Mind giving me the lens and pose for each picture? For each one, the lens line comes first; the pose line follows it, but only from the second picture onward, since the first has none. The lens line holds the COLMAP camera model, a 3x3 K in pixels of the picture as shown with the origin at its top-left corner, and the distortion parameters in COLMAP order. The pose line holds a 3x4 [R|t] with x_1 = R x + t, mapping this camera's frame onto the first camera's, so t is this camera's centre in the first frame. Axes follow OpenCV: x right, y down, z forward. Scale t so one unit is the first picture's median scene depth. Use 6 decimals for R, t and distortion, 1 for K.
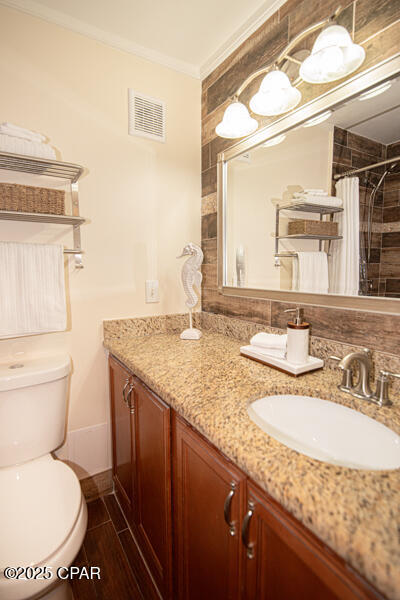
lens RADIAL K [[289.8, 0, 200.3], [0, 289.8, 297.0], [0, 0, 1]] dist [-0.002625, -0.001033]
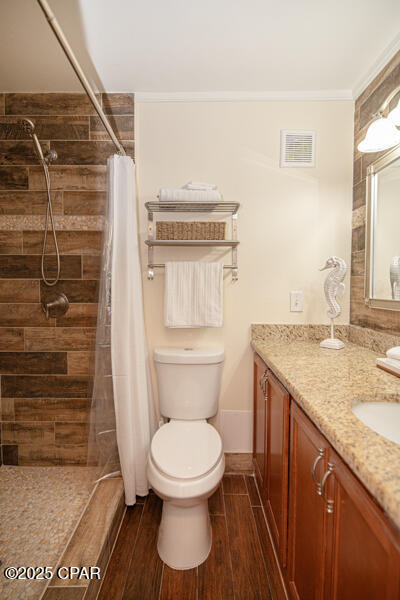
lens RADIAL K [[289.8, 0, 200.3], [0, 289.8, 297.0], [0, 0, 1]] dist [-0.002625, -0.001033]
pose [[0.843018, 0.027452, -0.537184, 0.130039], [-0.058284, 0.997478, -0.040492, 0.032984], [0.534718, 0.065445, 0.842493, -0.136798]]
